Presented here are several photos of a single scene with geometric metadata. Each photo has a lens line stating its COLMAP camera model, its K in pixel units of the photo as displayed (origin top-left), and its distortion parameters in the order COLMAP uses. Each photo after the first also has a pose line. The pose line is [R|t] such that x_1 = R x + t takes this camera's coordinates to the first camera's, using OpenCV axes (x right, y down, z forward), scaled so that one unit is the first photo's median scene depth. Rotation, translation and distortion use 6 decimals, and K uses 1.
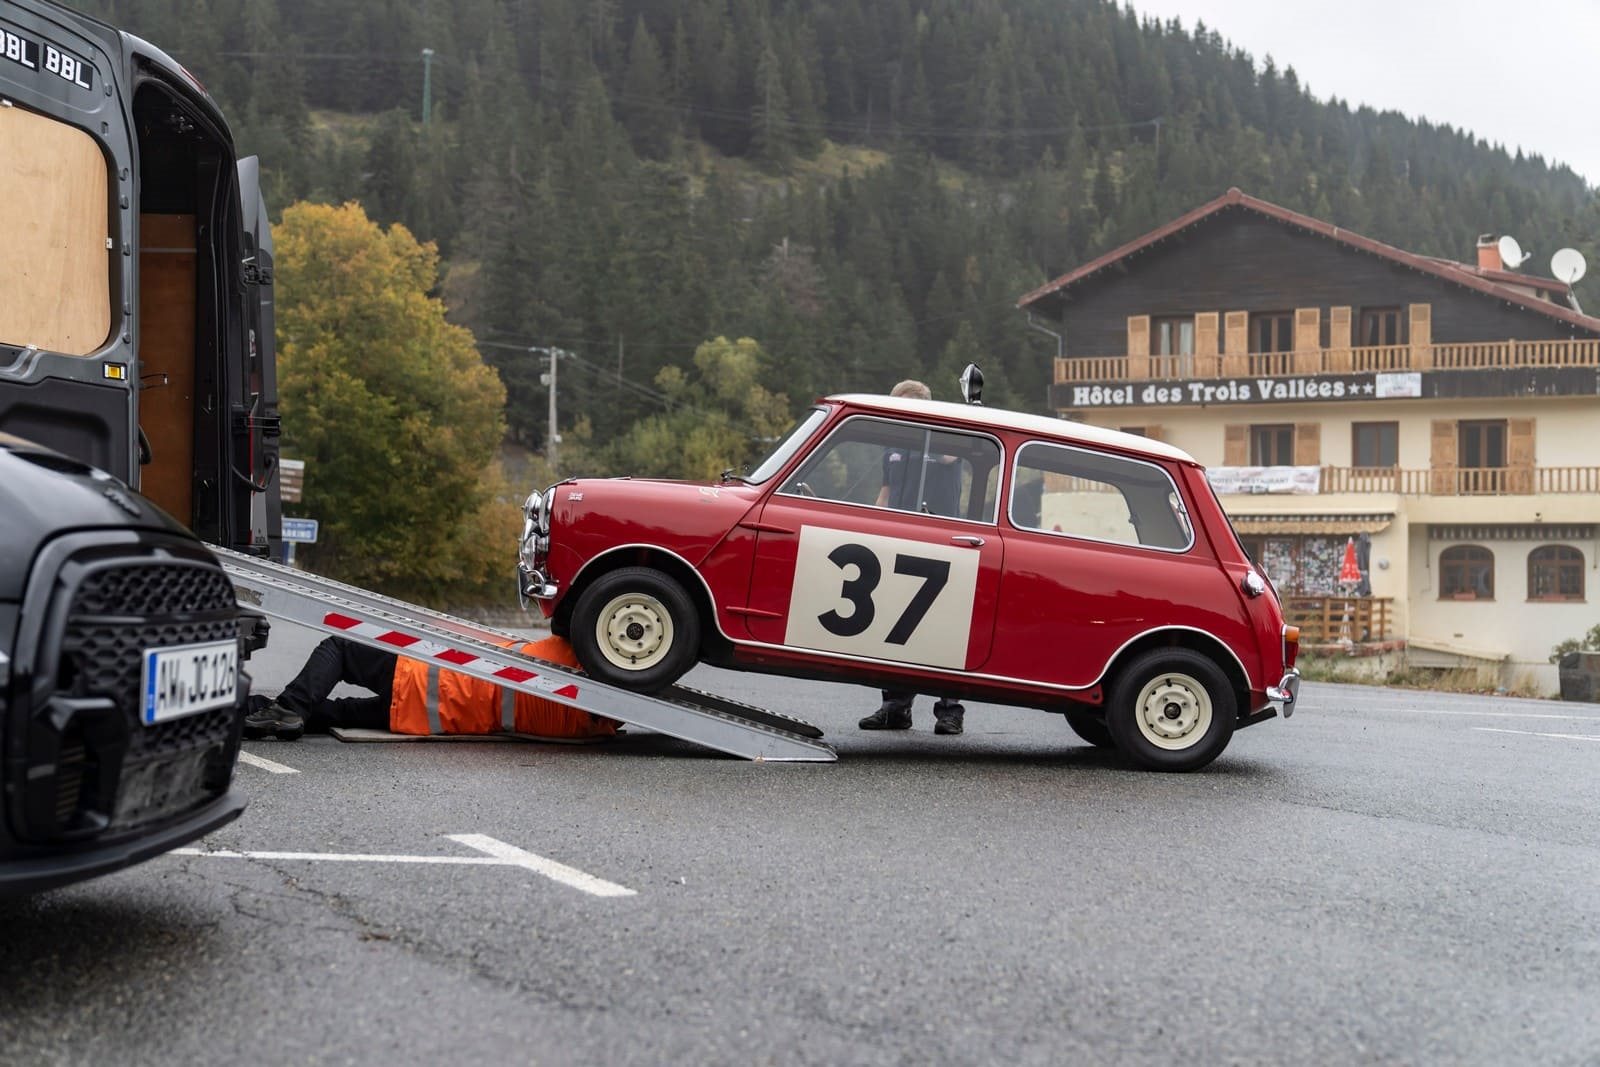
lens RADIAL K [[2030.9, 0, 800.0], [0, 2030.9, 533.5], [0, 0, 1]] dist [0.018421, 0.030692]
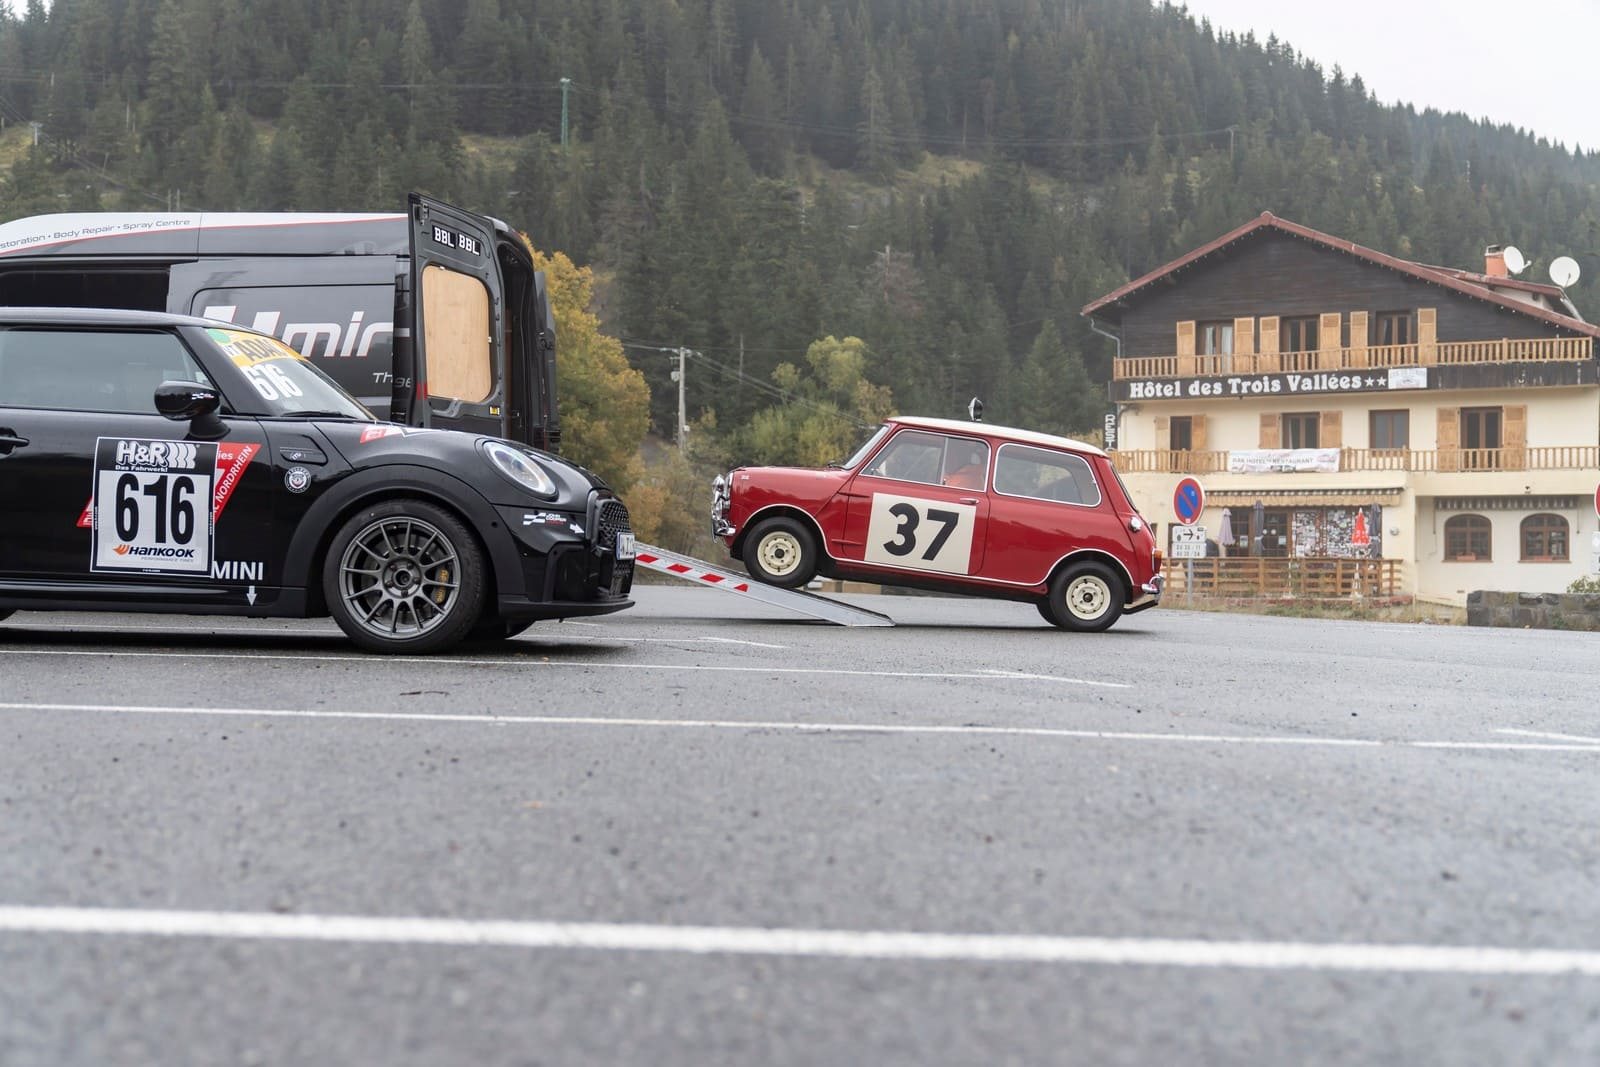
lens RADIAL K [[2838.7, 0, 800.0], [0, 2838.7, 533.5], [0, 0, 1]] dist [0.029379, -0.098249]
pose [[0.998611, -0.007439, -0.052156, 0.028990], [0.007452, 0.999972, 0.000067, 0.013710], [0.052154, -0.000456, 0.998639, -0.649251]]
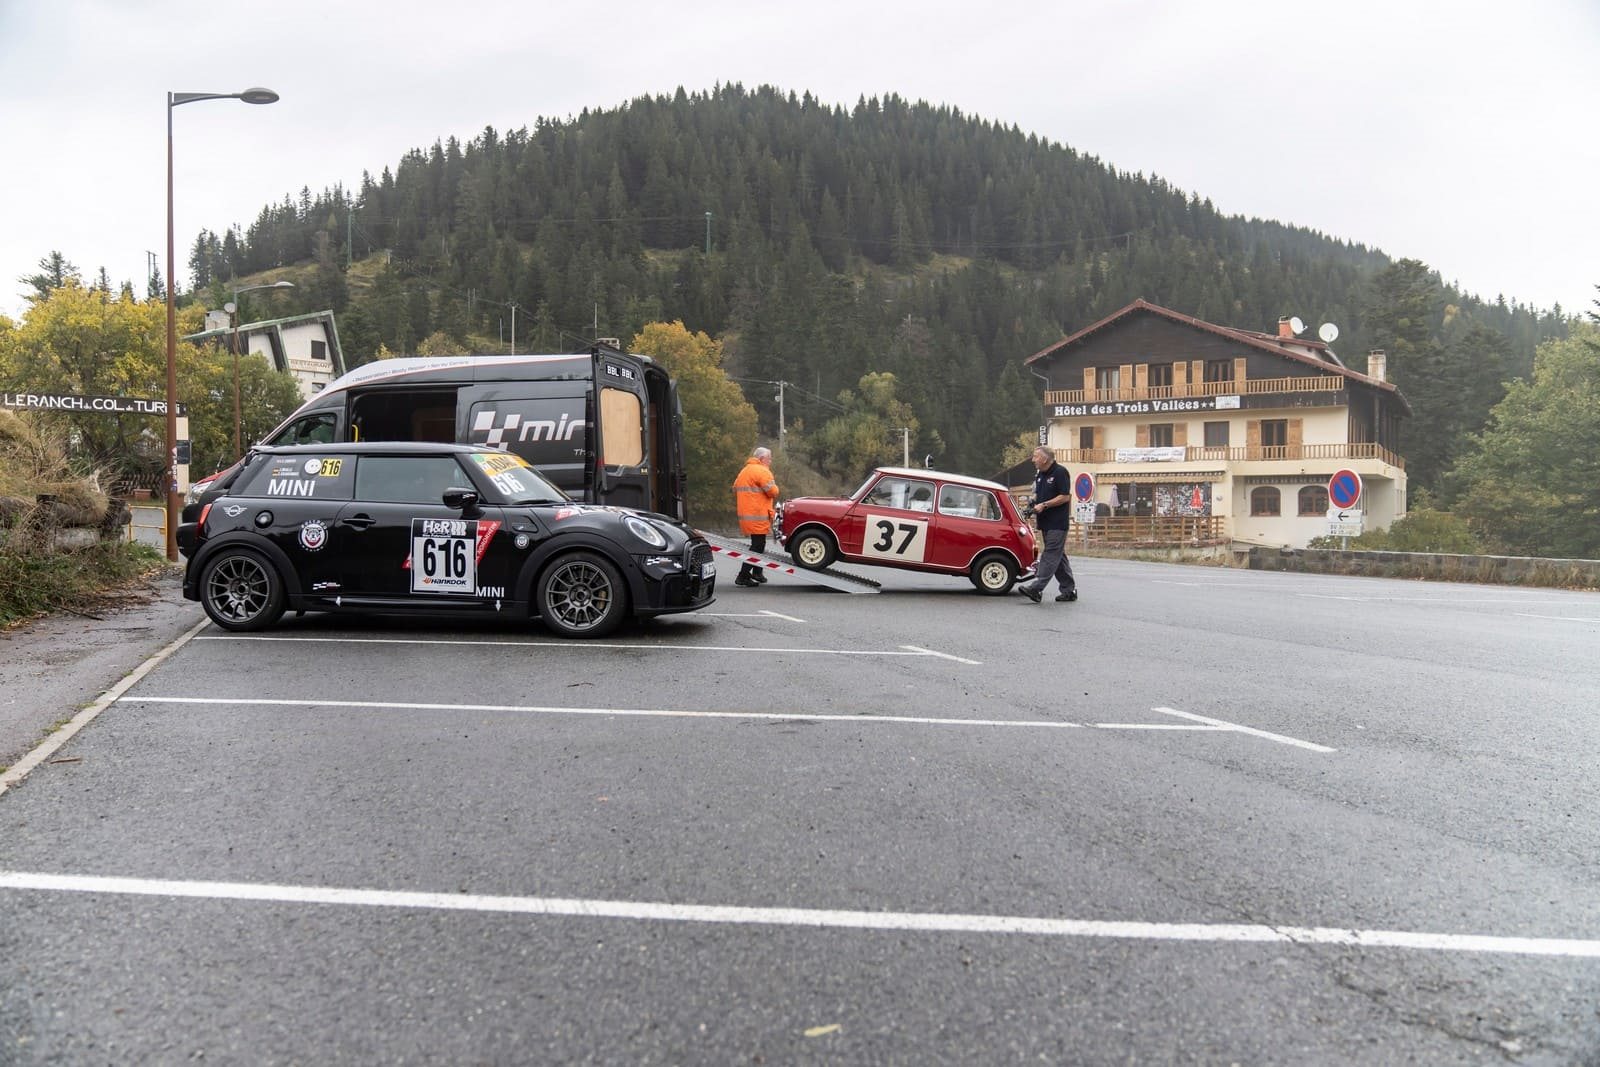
lens RADIAL K [[1912.9, 0, 736.9], [0, 1912.9, 533.4], [0, 0, 1]] dist [-0.083118, 0.010885]
pose [[0.989373, -0.013274, -0.144789, 0.097174], [0.022025, 0.998014, 0.059010, -0.065282], [0.143718, -0.061572, 0.987701, -0.803861]]
